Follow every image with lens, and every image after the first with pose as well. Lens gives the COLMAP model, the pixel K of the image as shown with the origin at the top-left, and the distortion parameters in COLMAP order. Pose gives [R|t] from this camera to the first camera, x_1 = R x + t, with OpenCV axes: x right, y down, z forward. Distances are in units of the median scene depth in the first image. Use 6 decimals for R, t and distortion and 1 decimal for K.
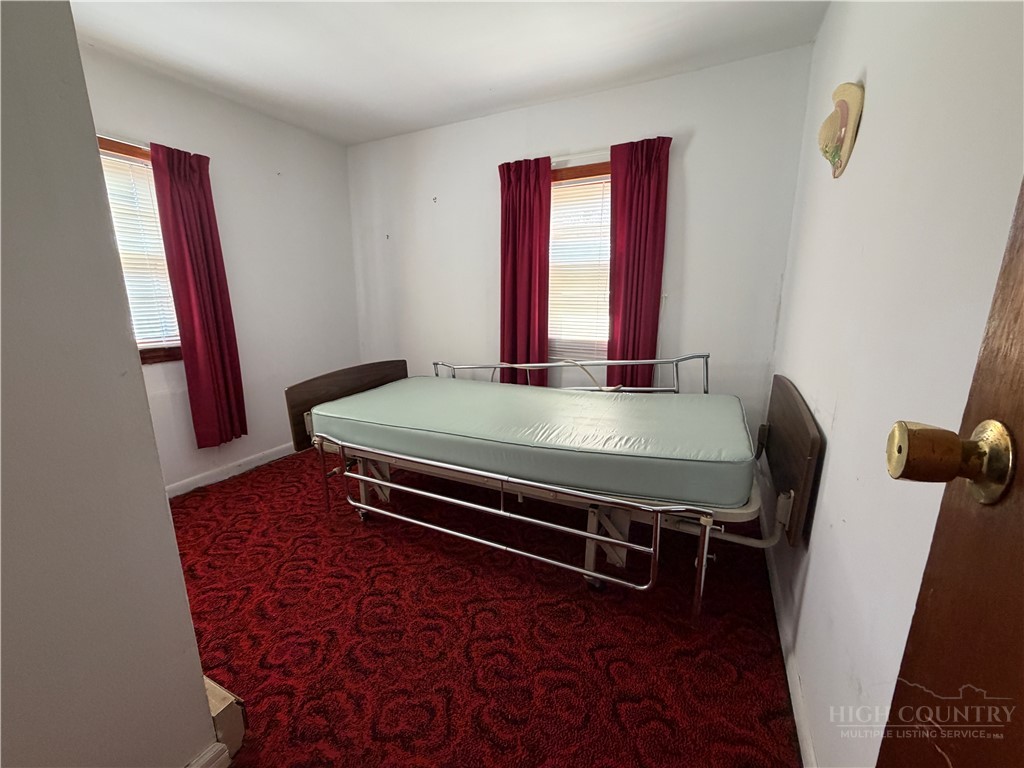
lens RADIAL K [[408.4, 0, 509.2], [0, 408.4, 383.5], [0, 0, 1]] dist [0.000667, 0.000010]
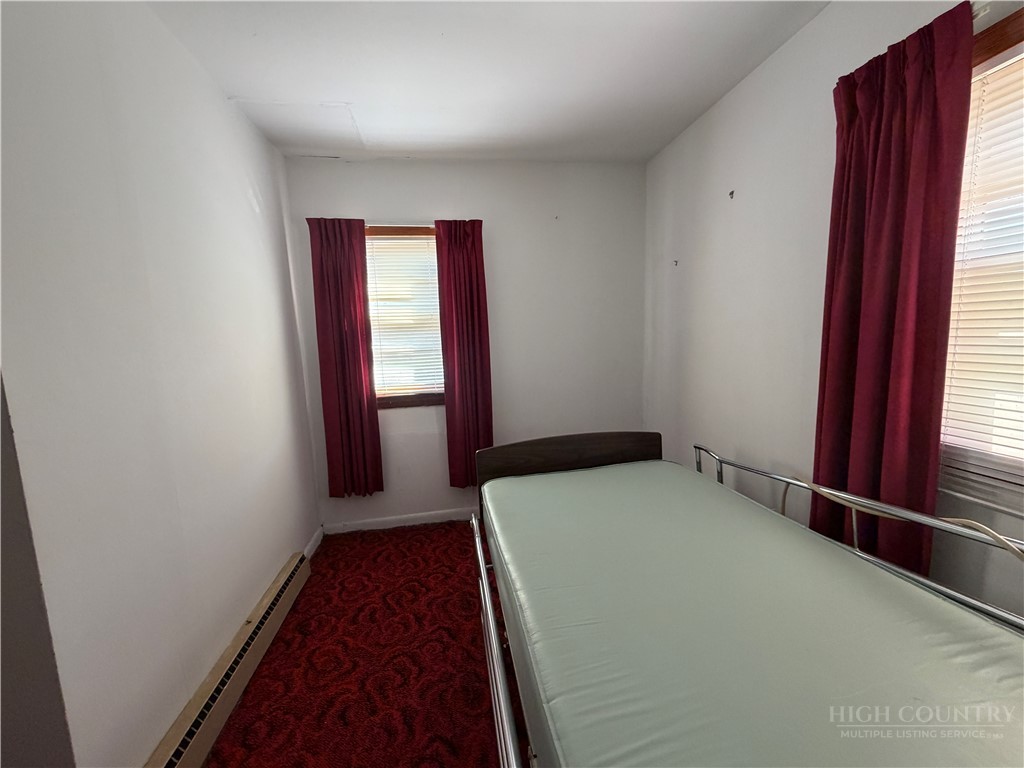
lens RADIAL K [[408.4, 0, 509.2], [0, 408.4, 383.5], [0, 0, 1]] dist [0.000667, 0.000010]
pose [[0.581620, 0.072970, -0.810181, 0.192068], [-0.137094, 0.990515, -0.009206, -0.122801], [0.801825, 0.116425, 0.586108, 0.455416]]
